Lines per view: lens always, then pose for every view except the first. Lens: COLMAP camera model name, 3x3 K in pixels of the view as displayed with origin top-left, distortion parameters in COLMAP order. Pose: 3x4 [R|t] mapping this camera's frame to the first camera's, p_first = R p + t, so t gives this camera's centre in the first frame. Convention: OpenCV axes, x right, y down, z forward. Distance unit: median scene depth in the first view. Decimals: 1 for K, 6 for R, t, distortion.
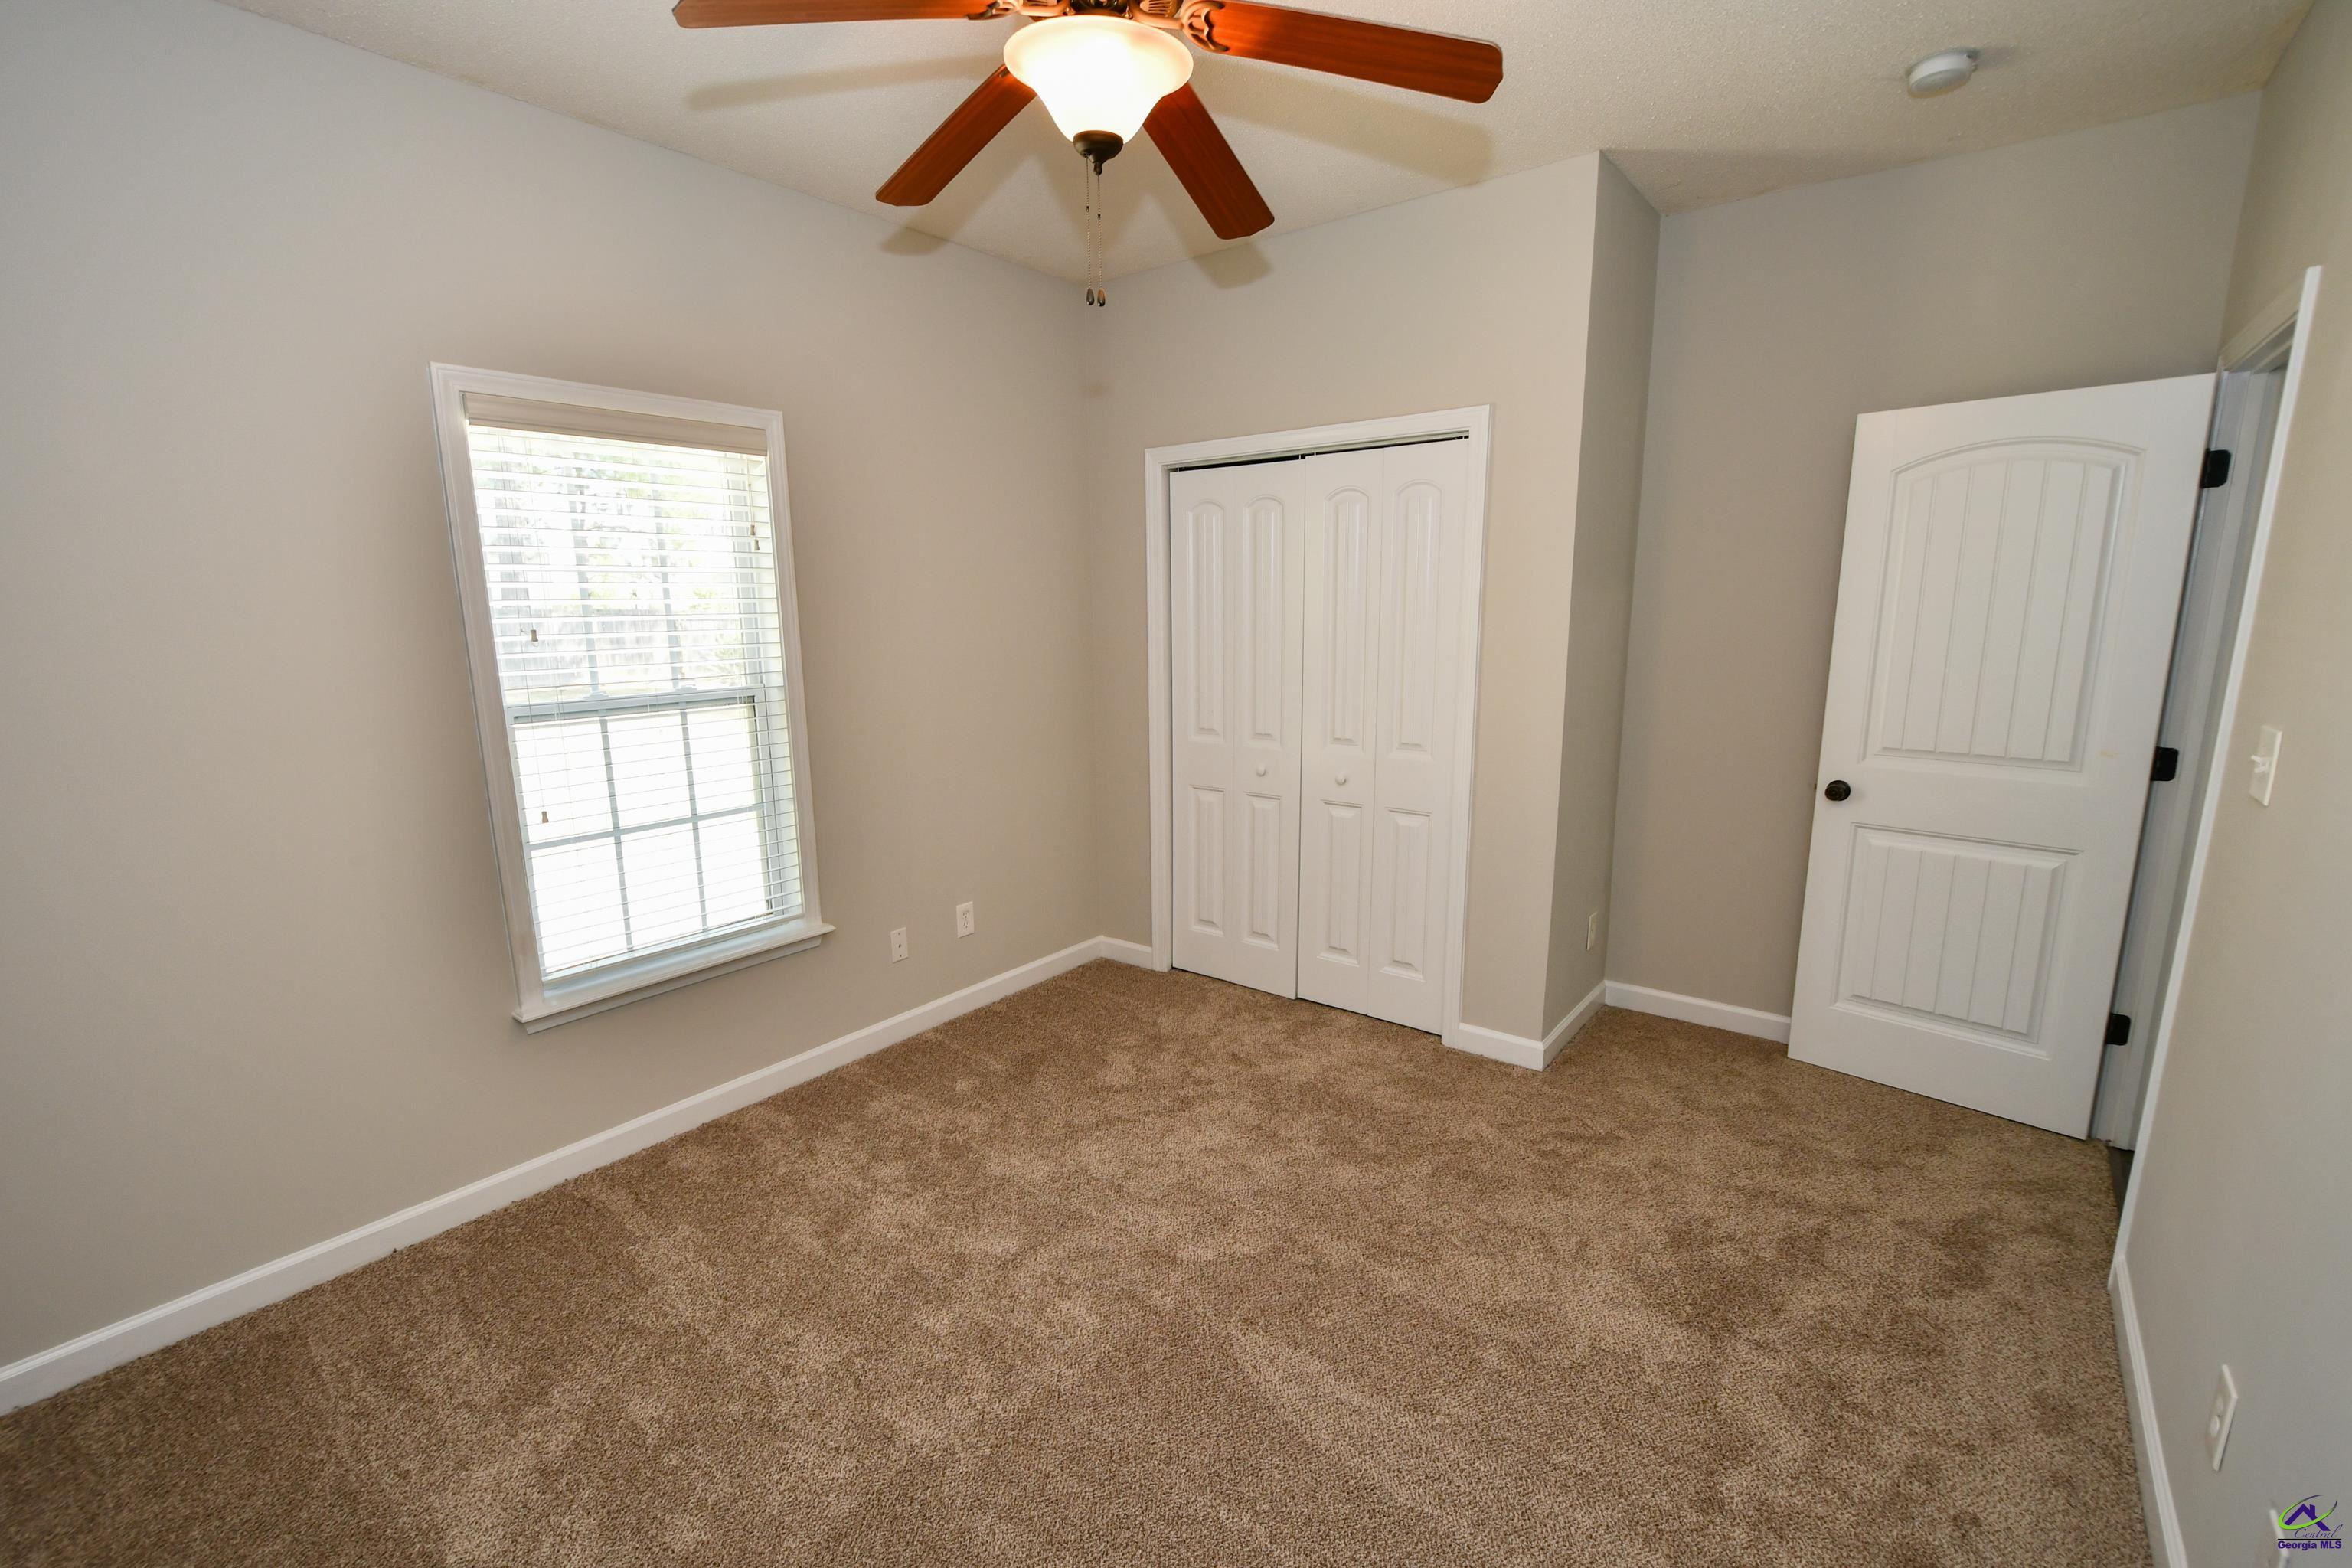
lens RADIAL K [[1031.3, 0, 1157.7], [0, 1031.3, 806.2], [0, 0, 1]] dist [0.004687, -0.008171]
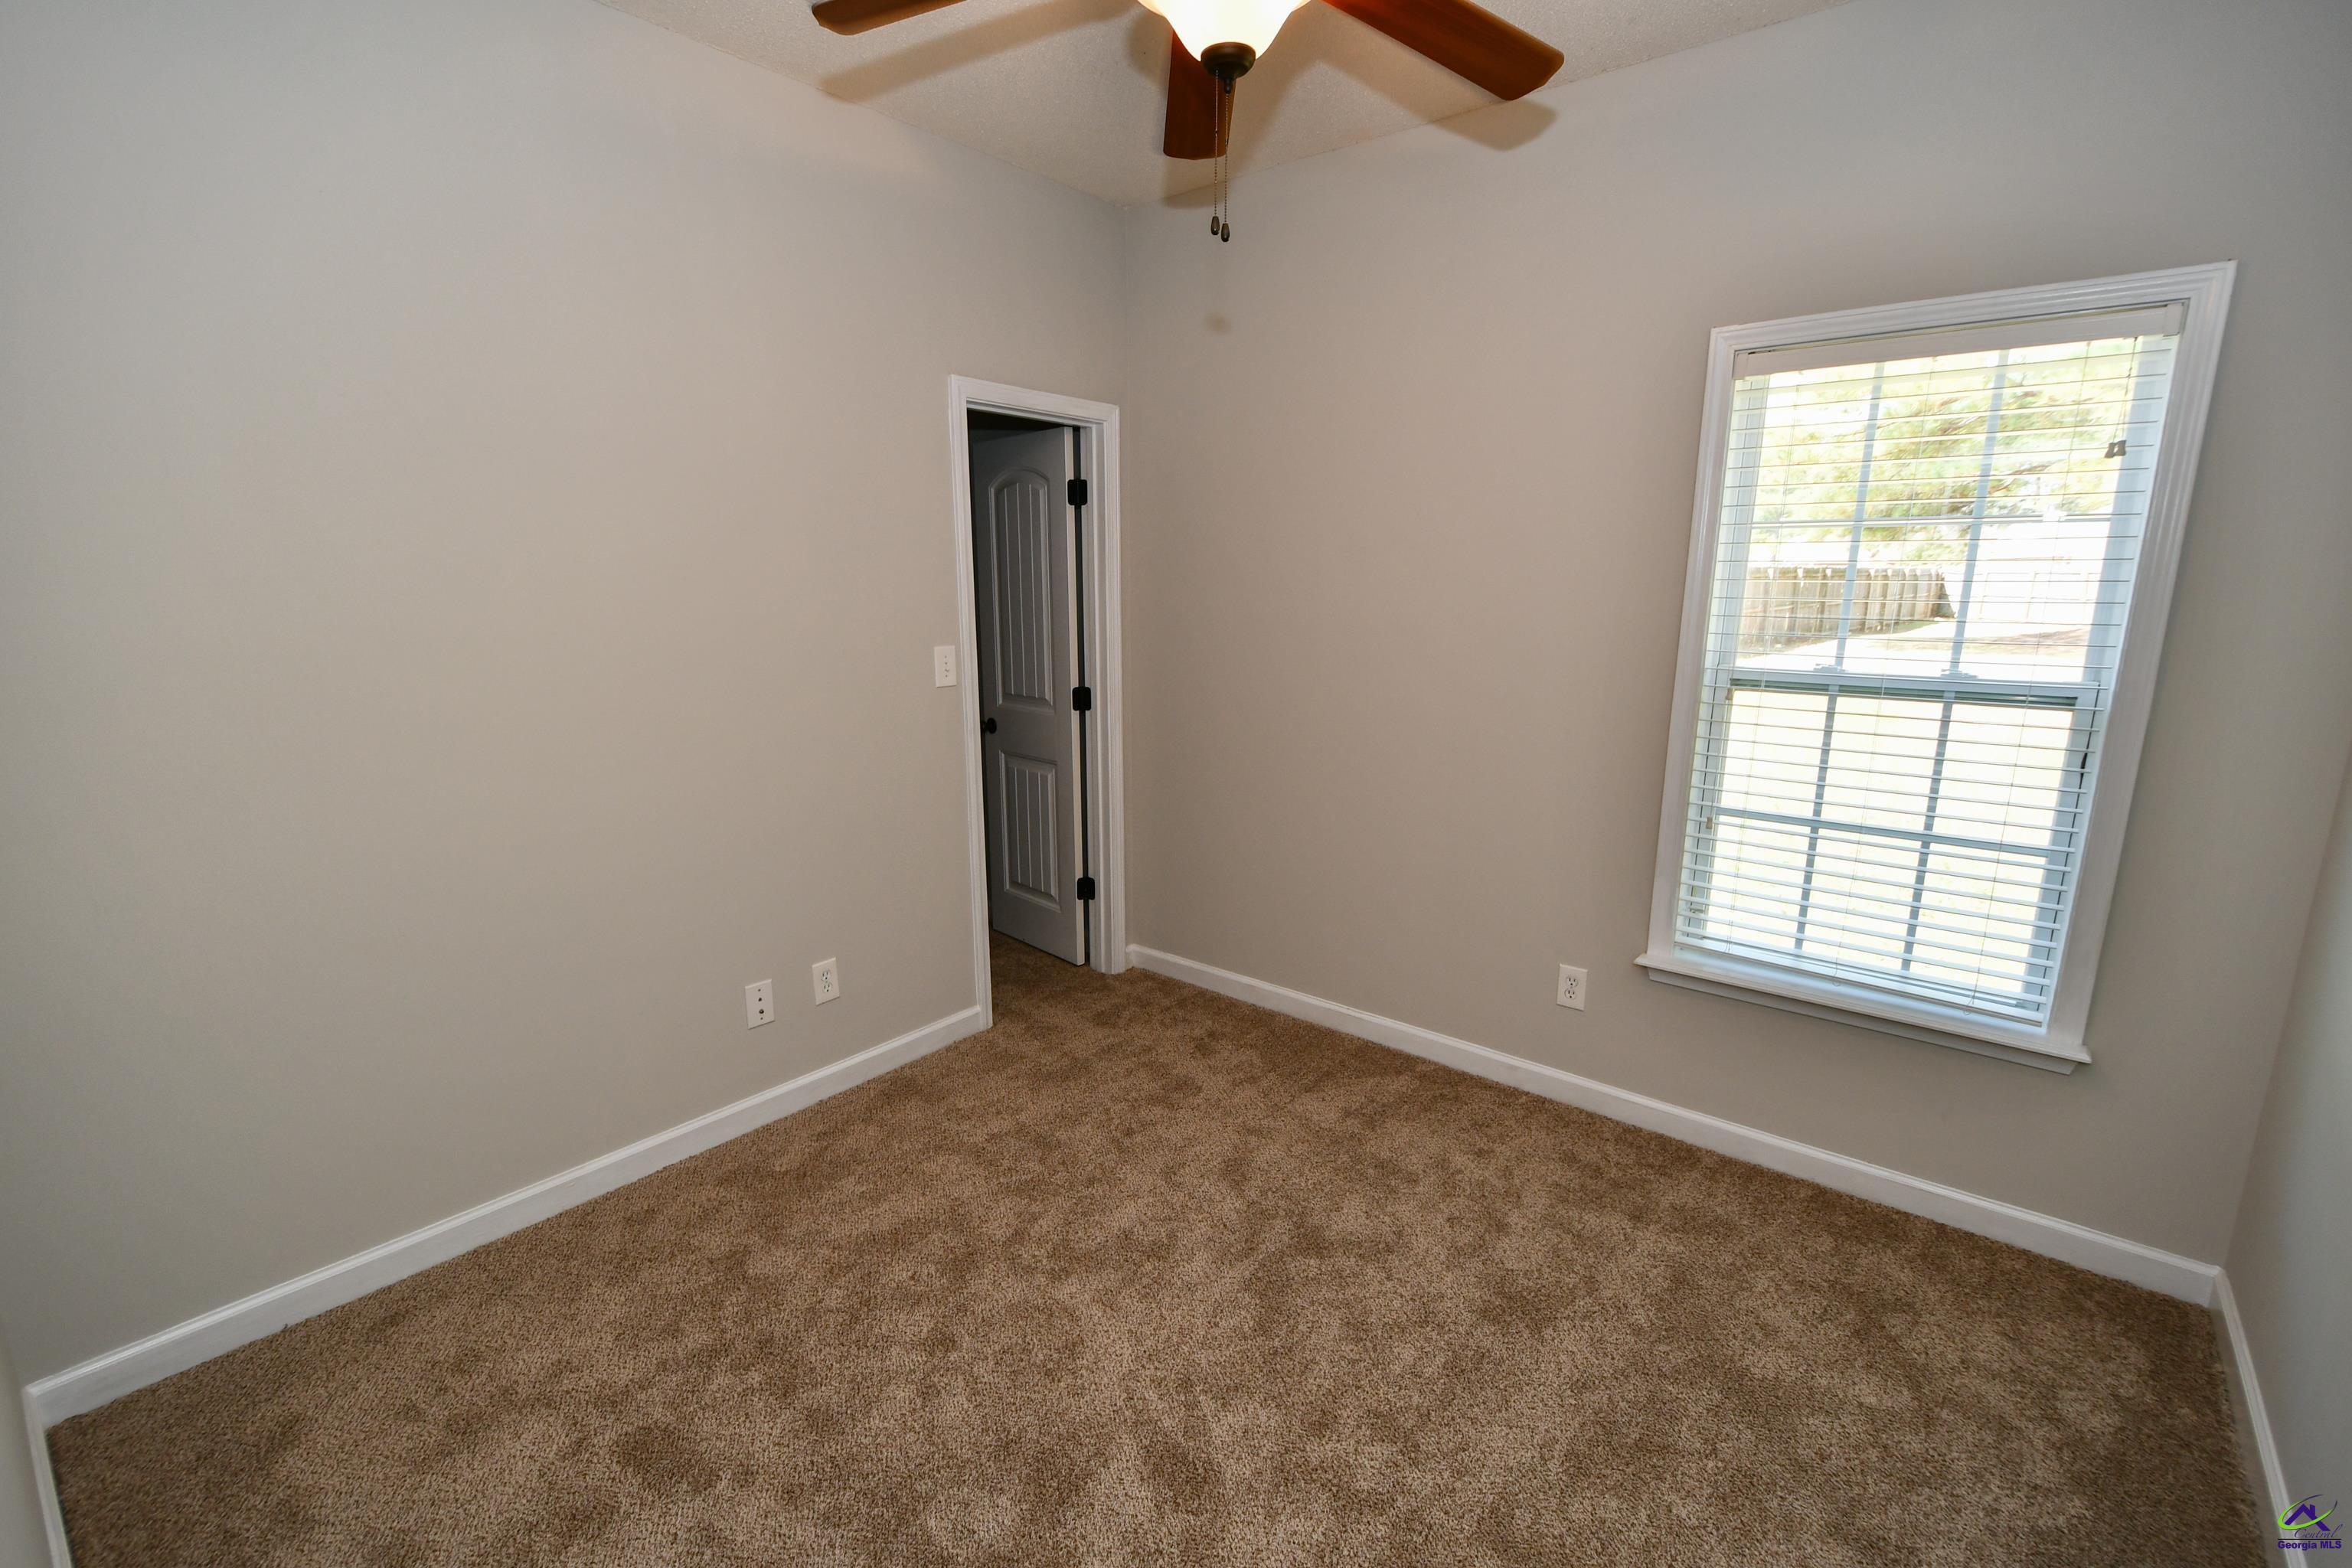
lens RADIAL K [[1021.8, 0, 1165.3], [0, 1021.8, 797.9], [0, 0, 1]] dist [0.000546, -0.006744]
pose [[-0.044846, 0.223878, -0.973585, 0.341596], [-0.184119, 0.956018, 0.228319, -0.091285], [0.981880, 0.189495, -0.001654, 0.426423]]
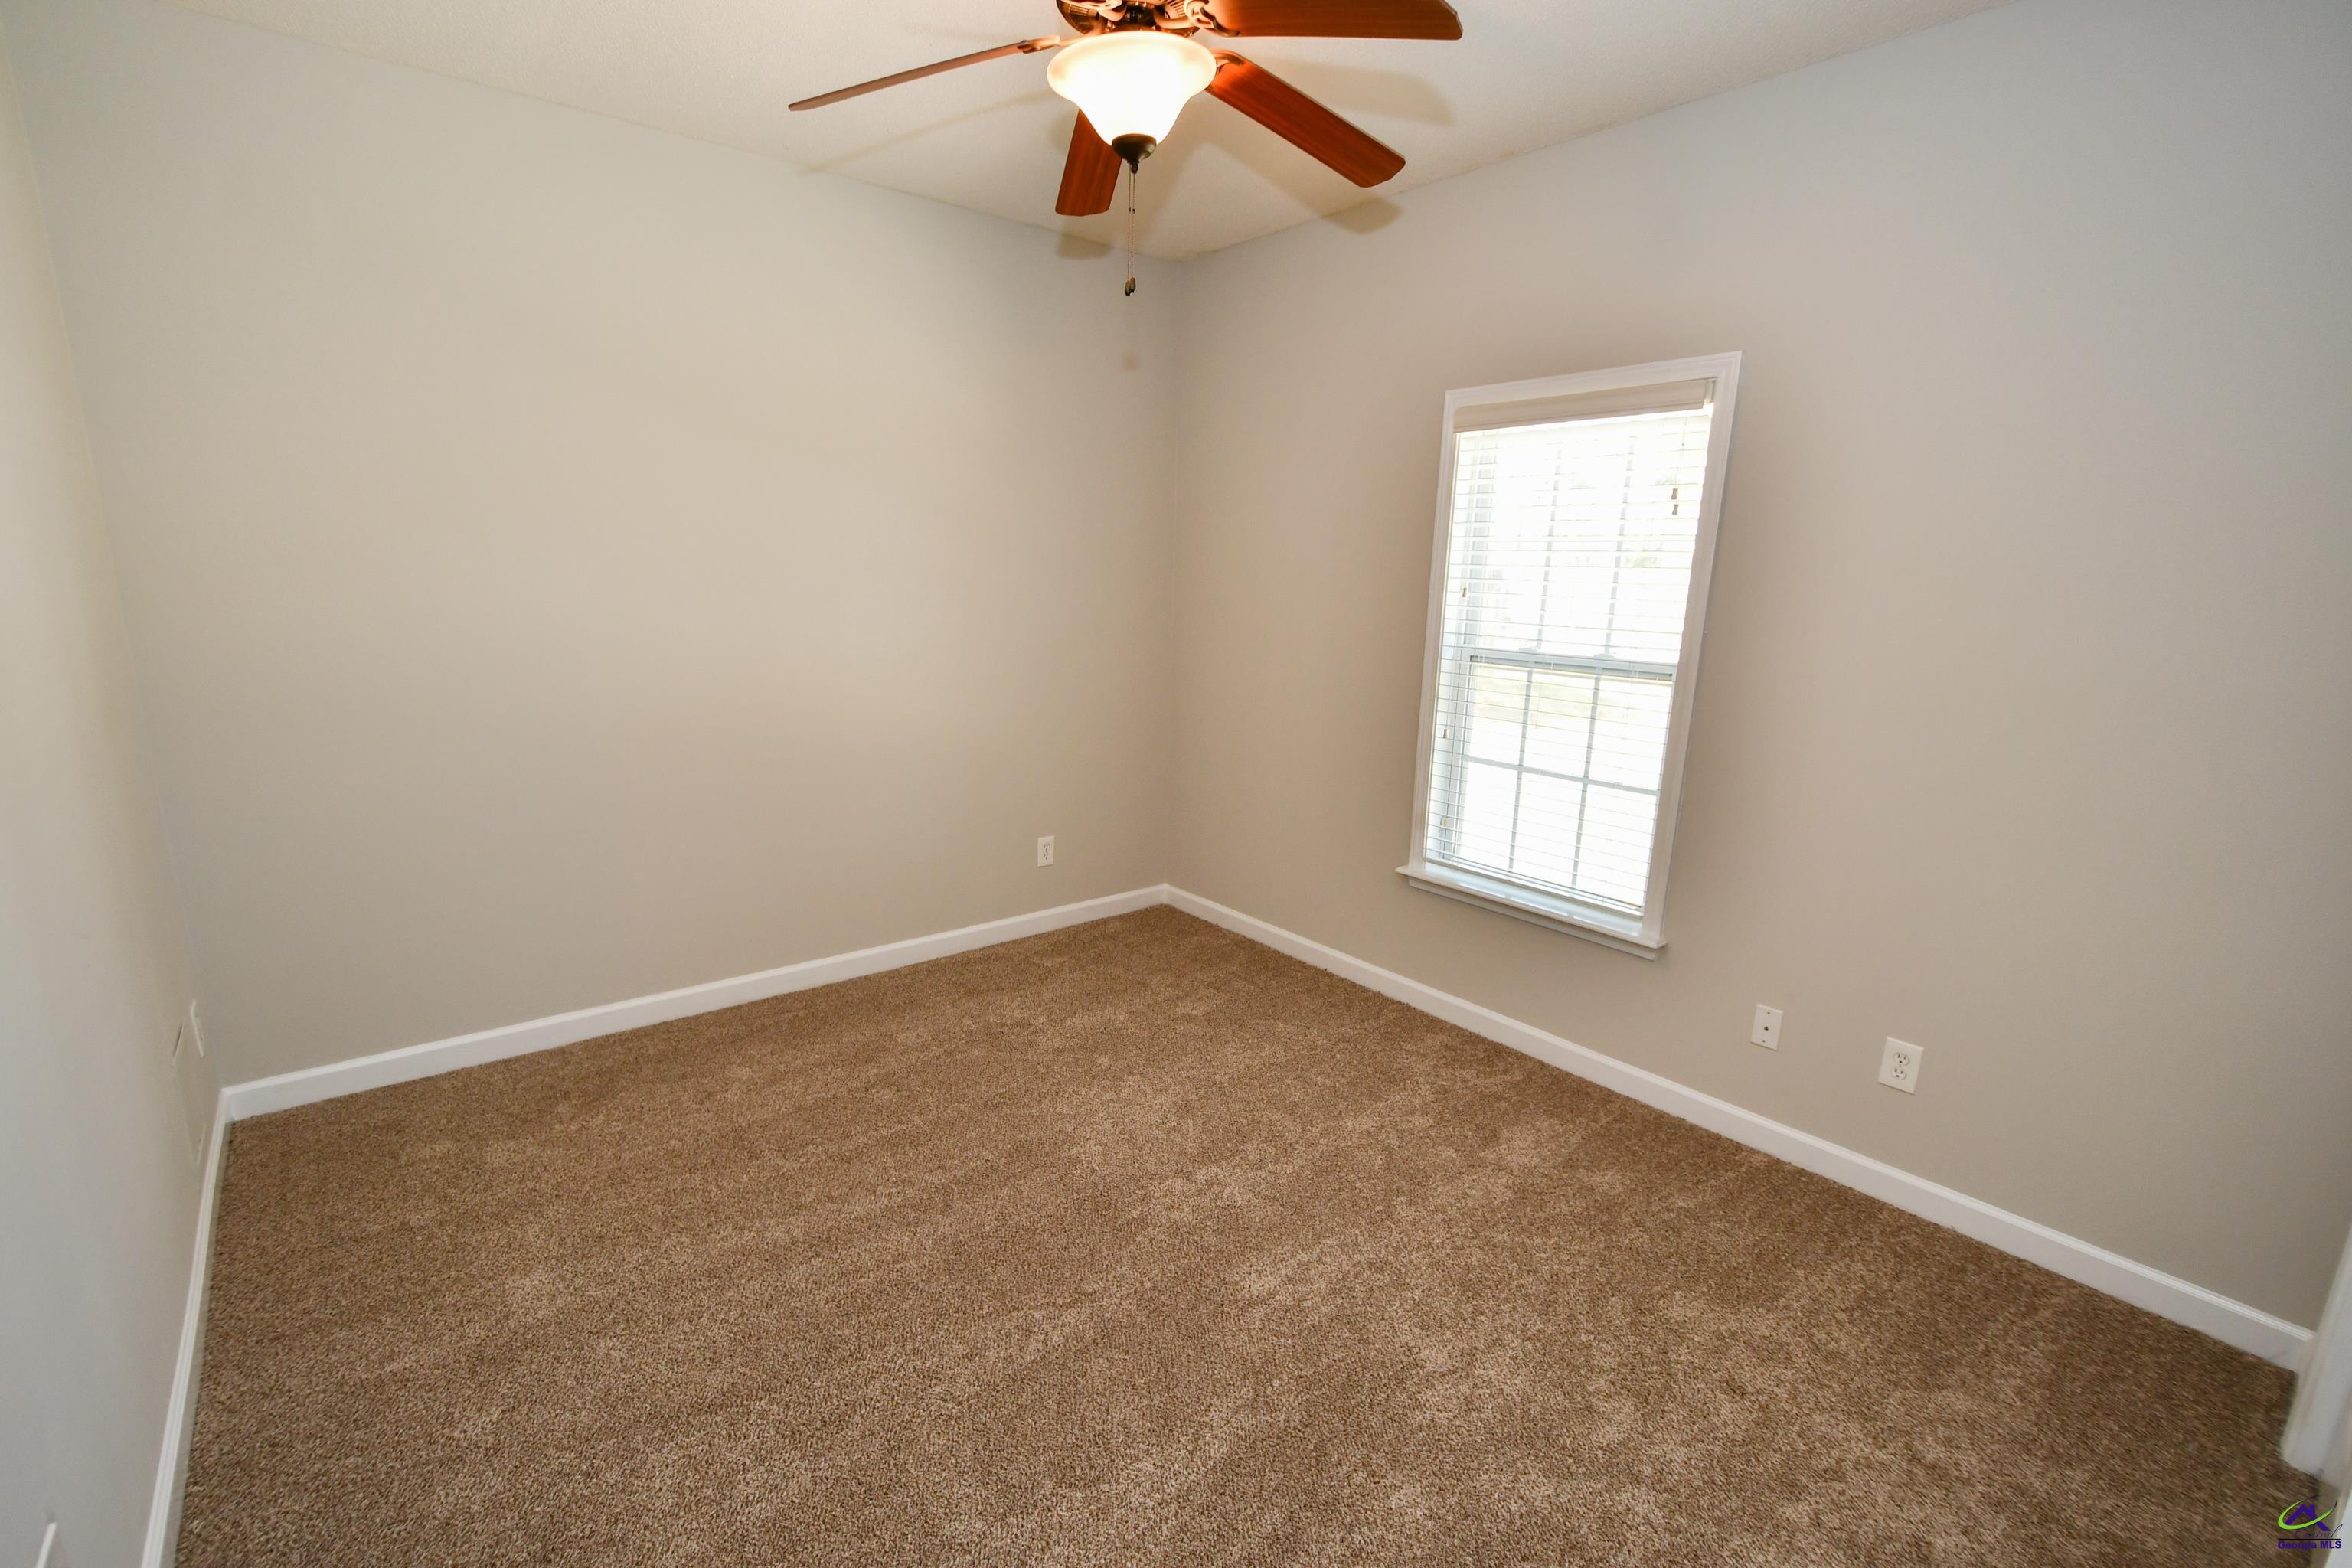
lens RADIAL K [[1021.8, 0, 1165.3], [0, 1021.8, 797.9], [0, 0, 1]] dist [0.000546, -0.006744]
pose [[-0.231126, 0.223521, -0.946900, 0.633015], [-0.202578, 0.940865, 0.271543, -0.167310], [0.951600, 0.254581, -0.172178, 0.793614]]
